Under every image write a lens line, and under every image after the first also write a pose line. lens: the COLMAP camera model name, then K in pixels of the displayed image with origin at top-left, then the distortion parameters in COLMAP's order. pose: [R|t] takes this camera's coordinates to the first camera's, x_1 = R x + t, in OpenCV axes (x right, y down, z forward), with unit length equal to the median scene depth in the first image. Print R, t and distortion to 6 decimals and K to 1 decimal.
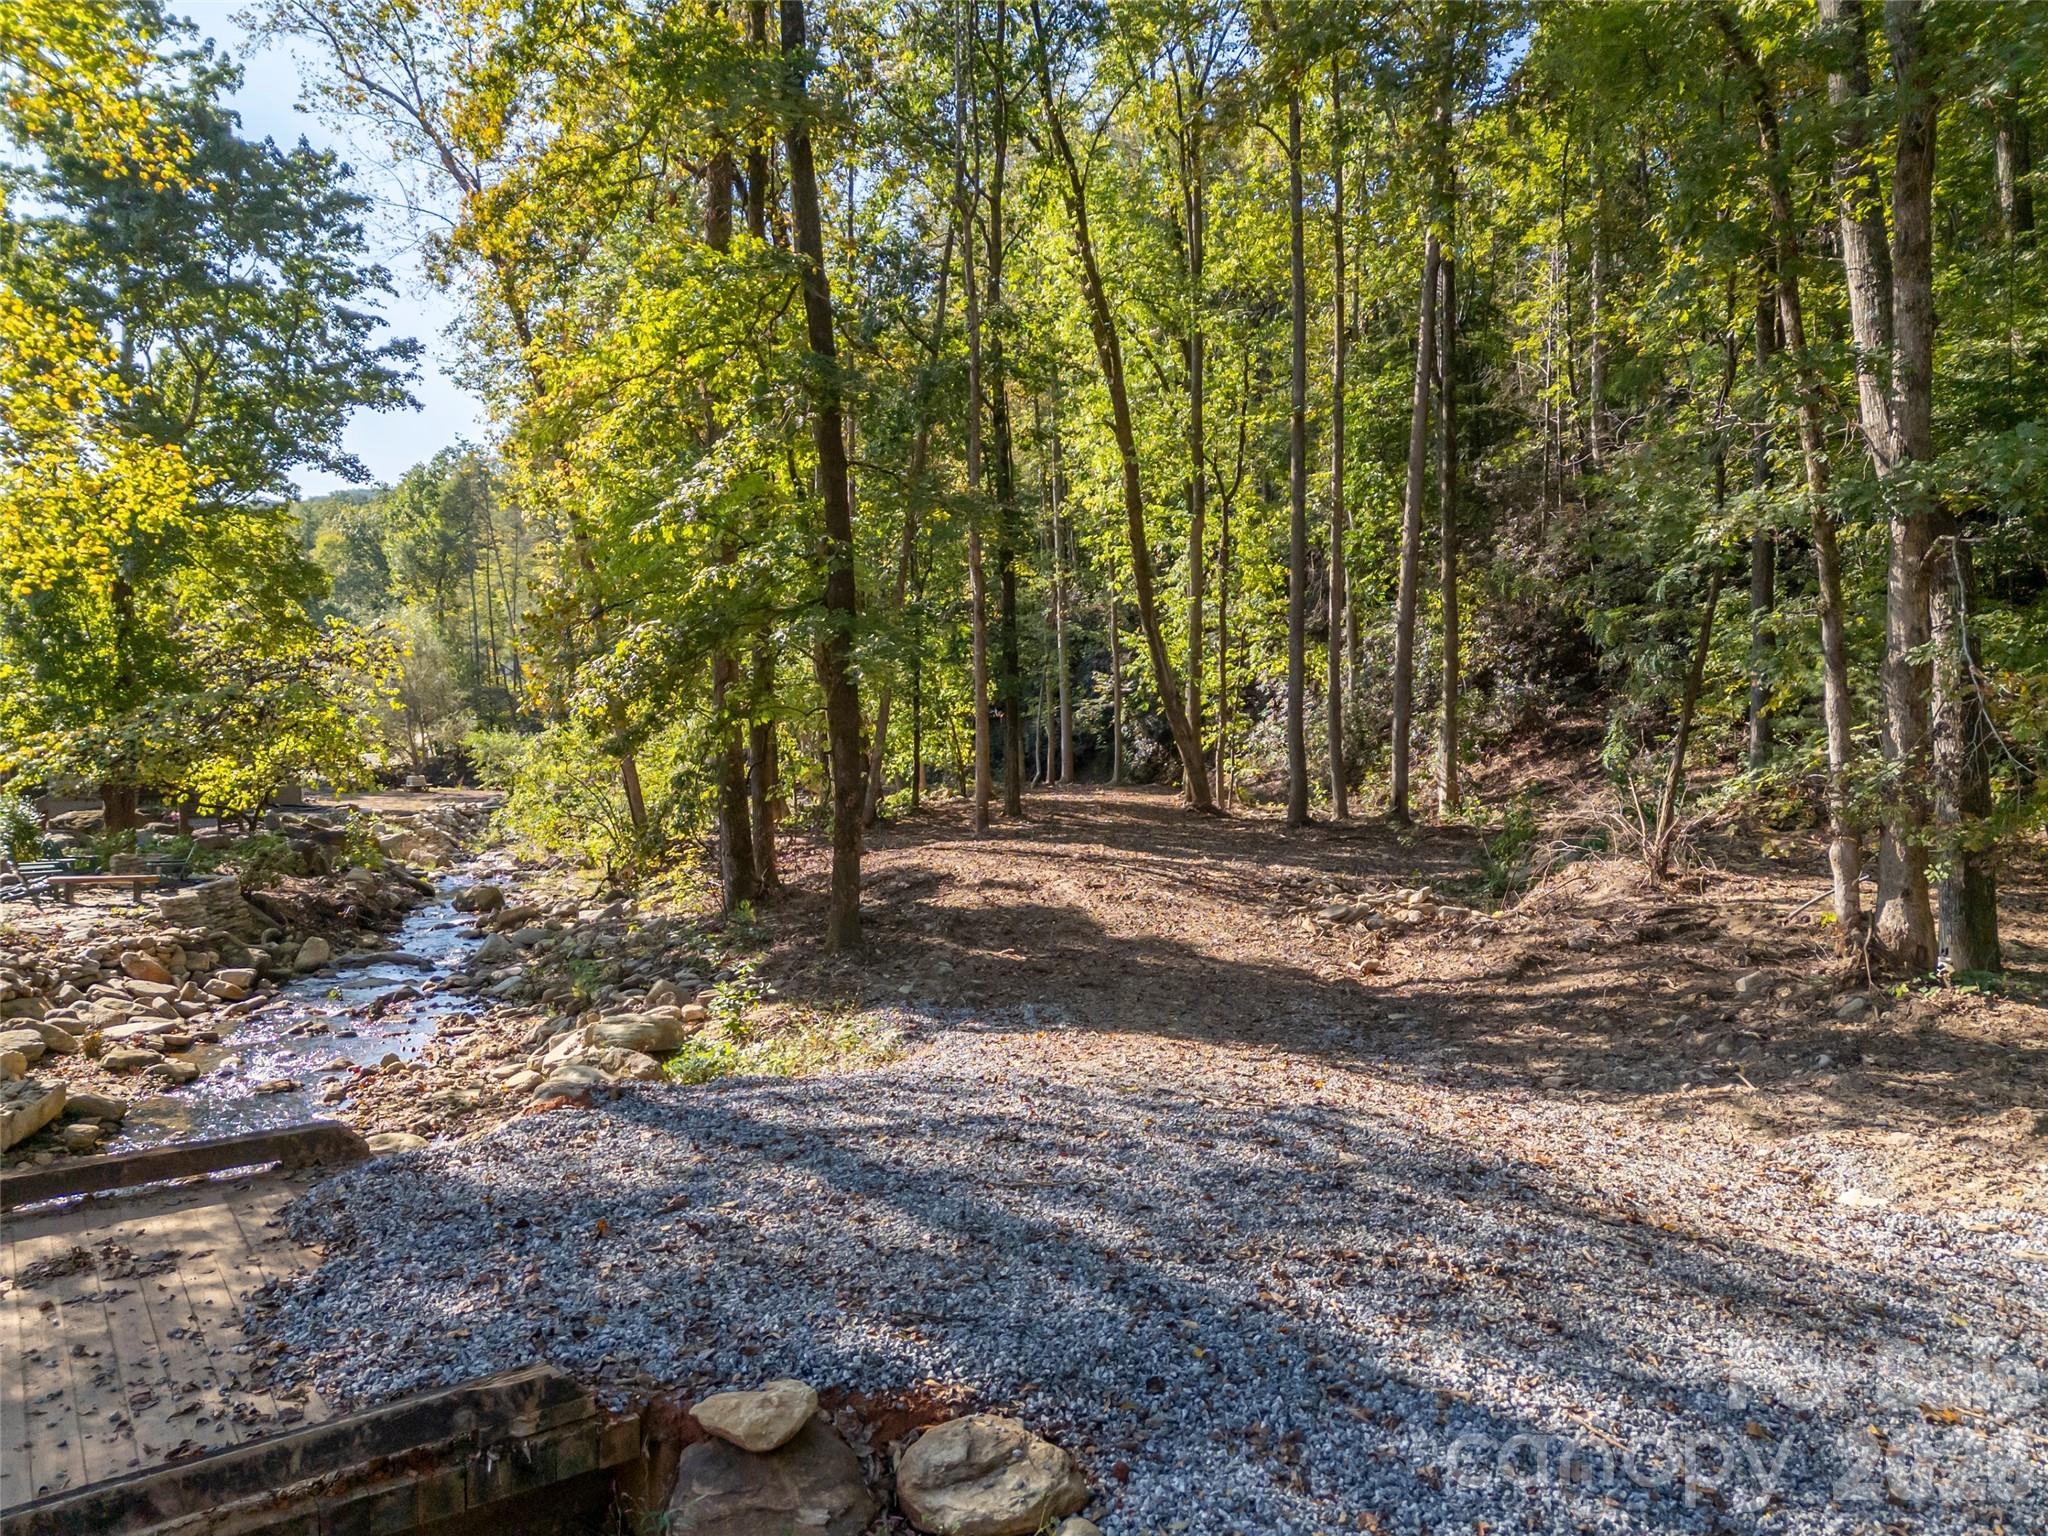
lens RADIAL K [[1504.3, 0, 1023.4], [0, 1504.3, 769.1], [0, 0, 1]] dist [0.087889, -0.058146]
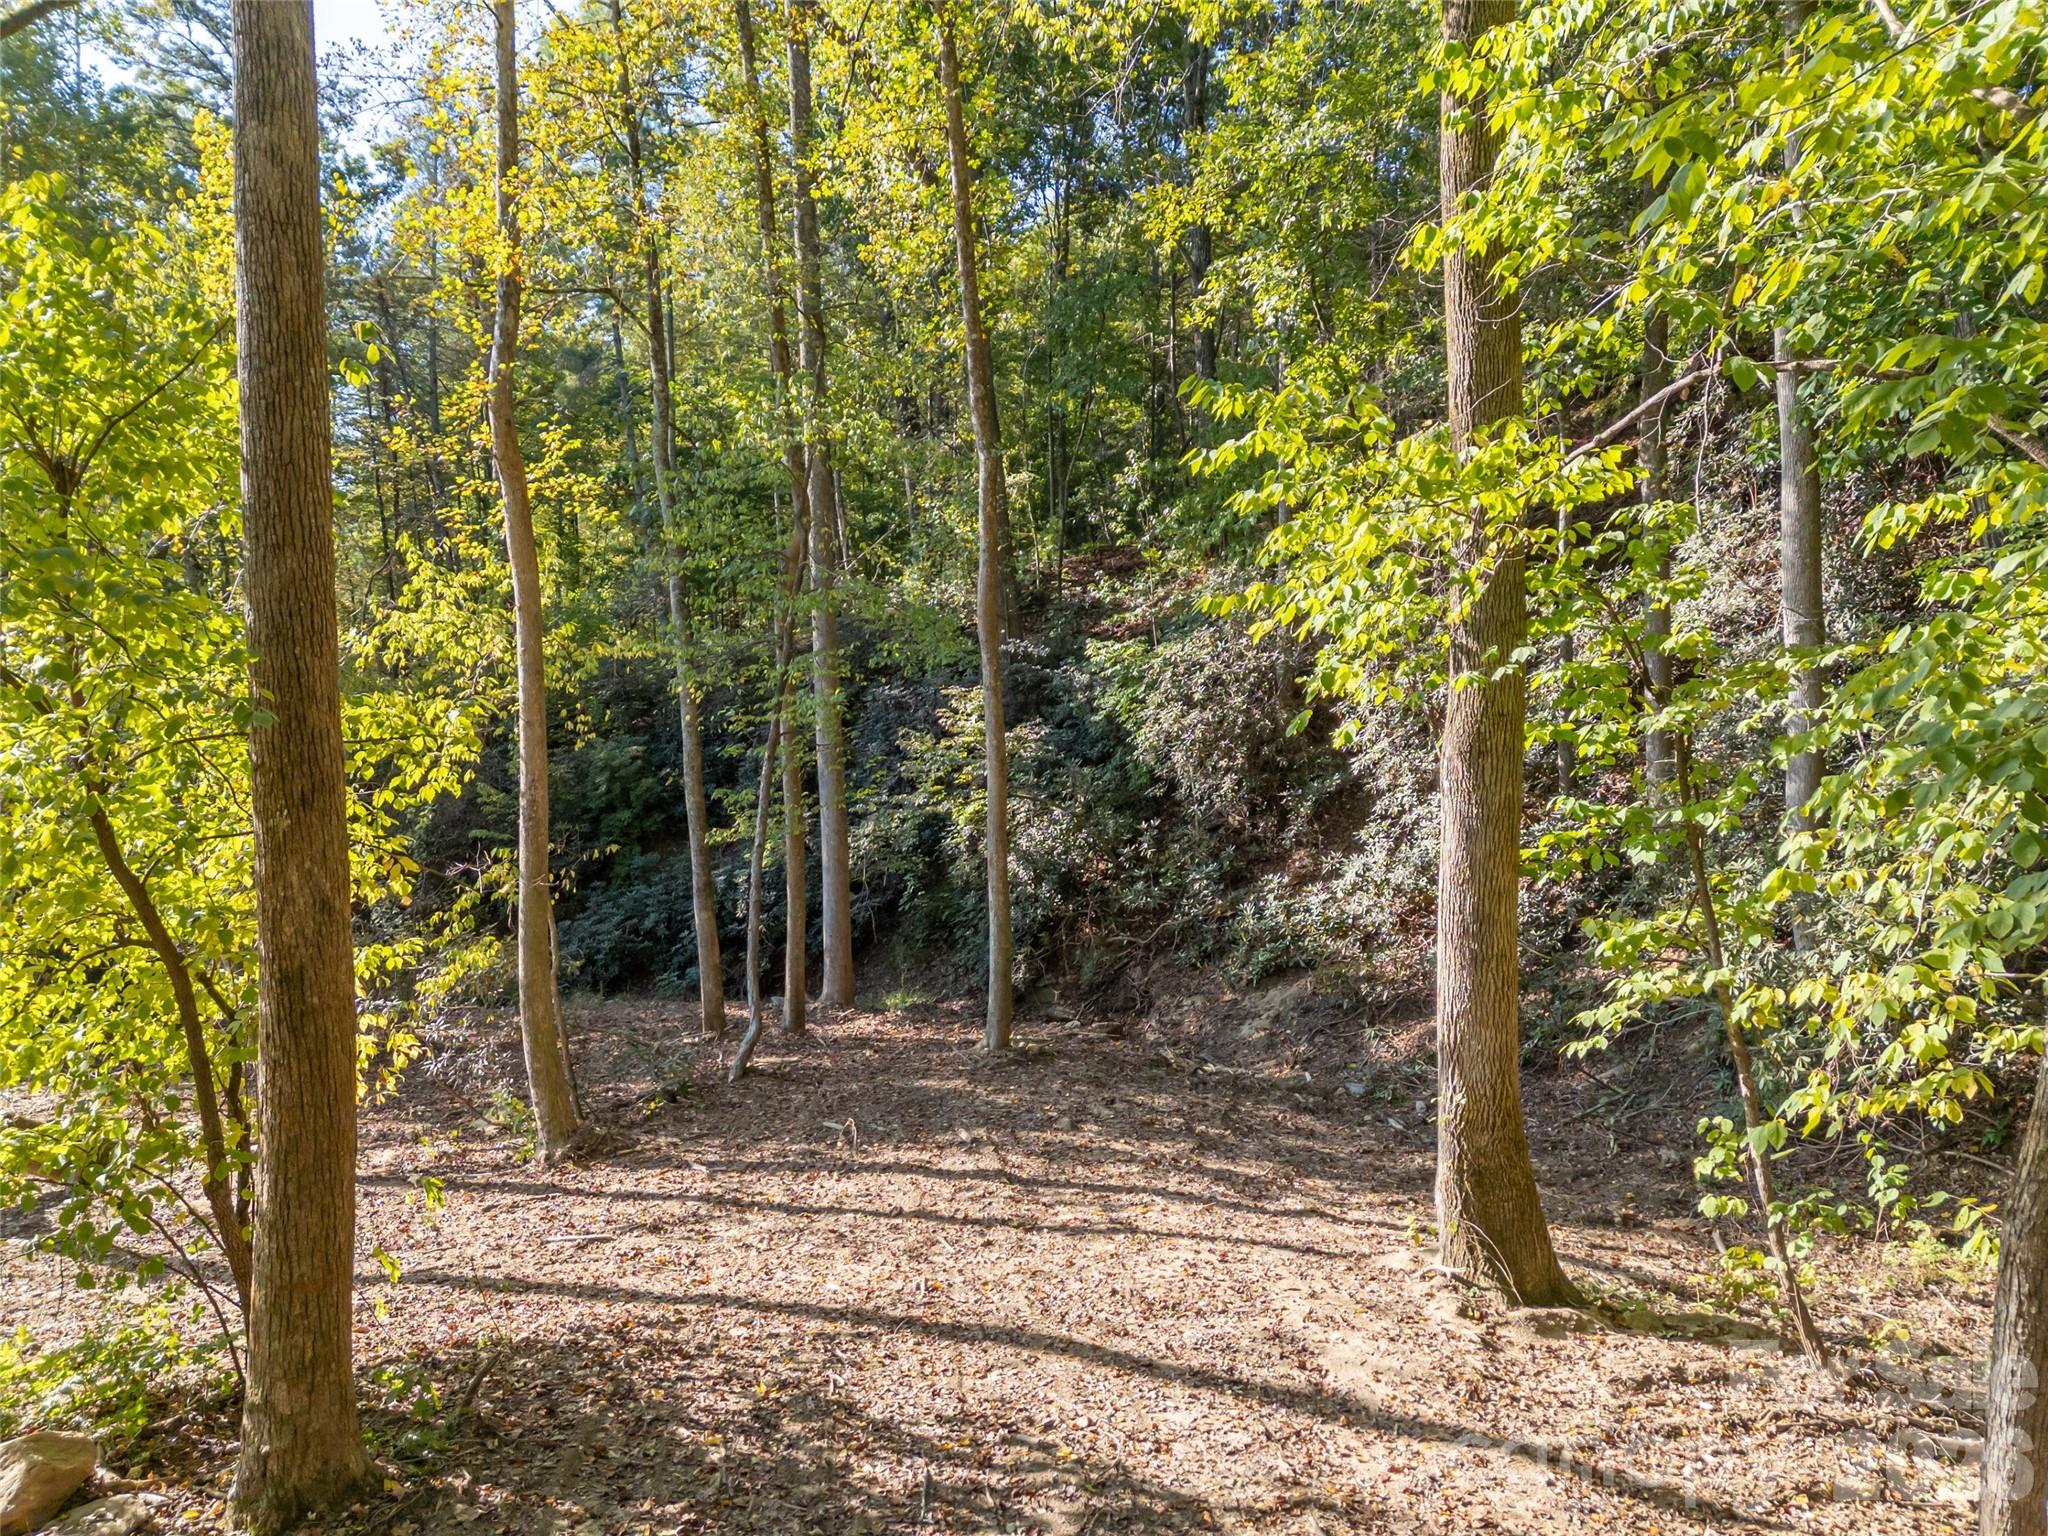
lens RADIAL K [[1504.3, 0, 1014.2], [0, 1504.3, 768.3], [0, 0, 1]] dist [0.087889, -0.058146]
pose [[0.987154, -0.000106, 0.159769, 0.028693], [0.010100, 0.998041, -0.061744, -0.065367], [-0.159450, 0.062565, 0.985222, 1.371462]]
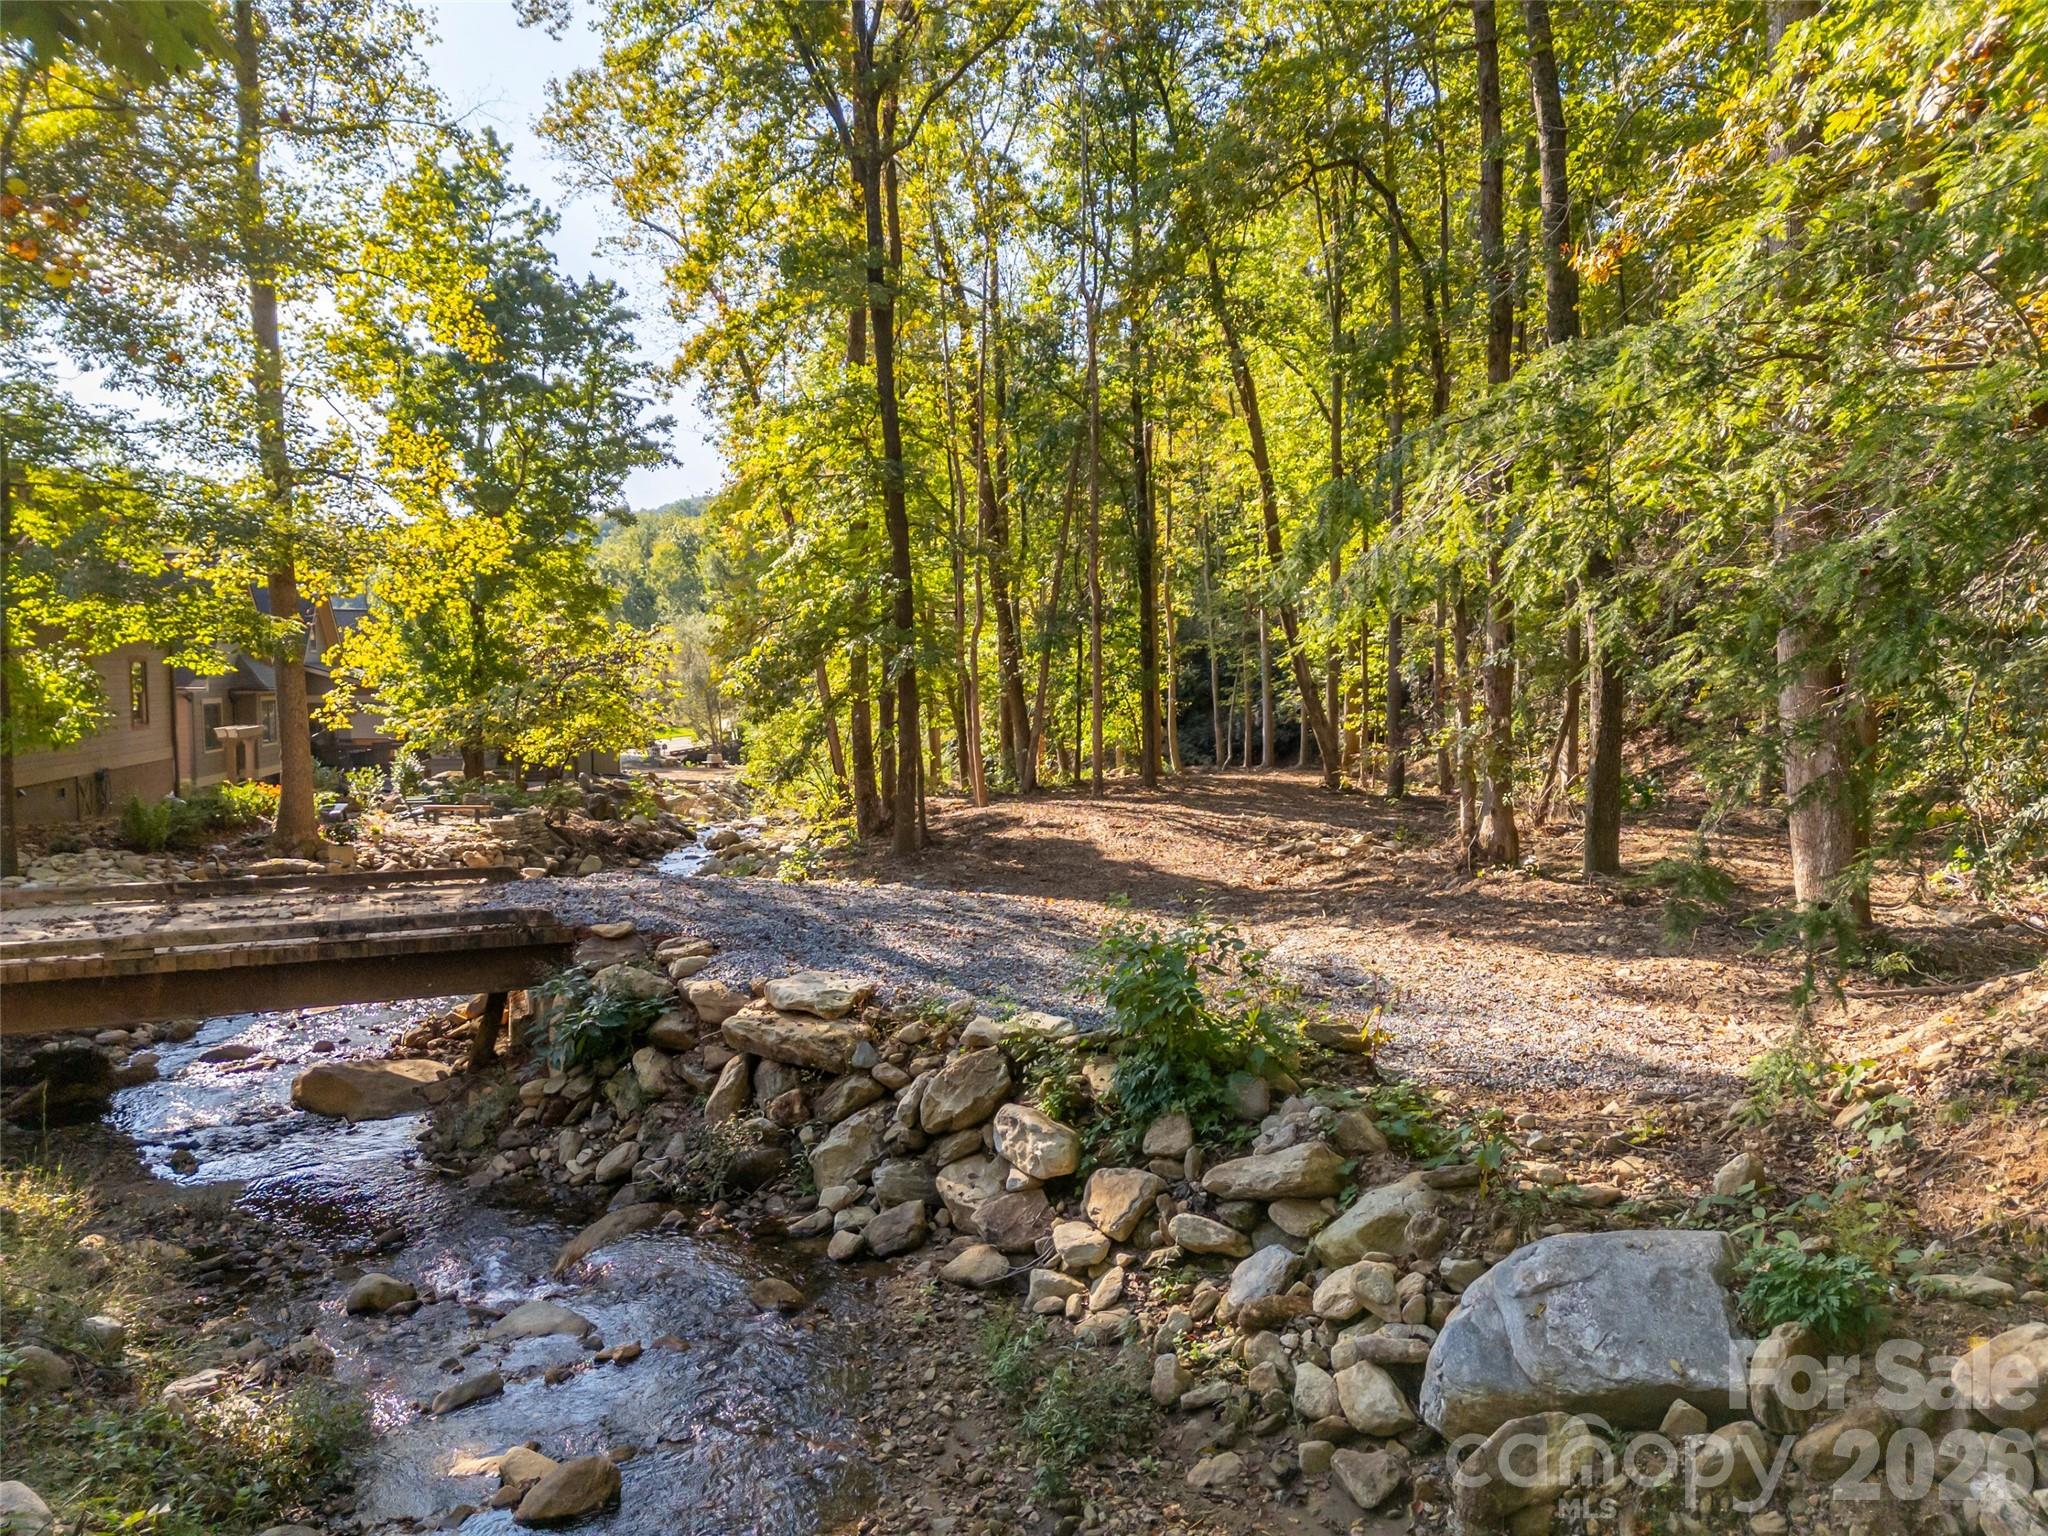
lens RADIAL K [[1504.3, 0, 1019.0], [0, 1504.3, 789.1], [0, 0, 1]] dist [0.087889, -0.058146]
pose [[0.979163, 0.016546, -0.202400, 0.169308], [-0.012876, 0.999728, 0.019434, 0.014123], [0.202667, -0.016423, 0.979110, -0.238538]]
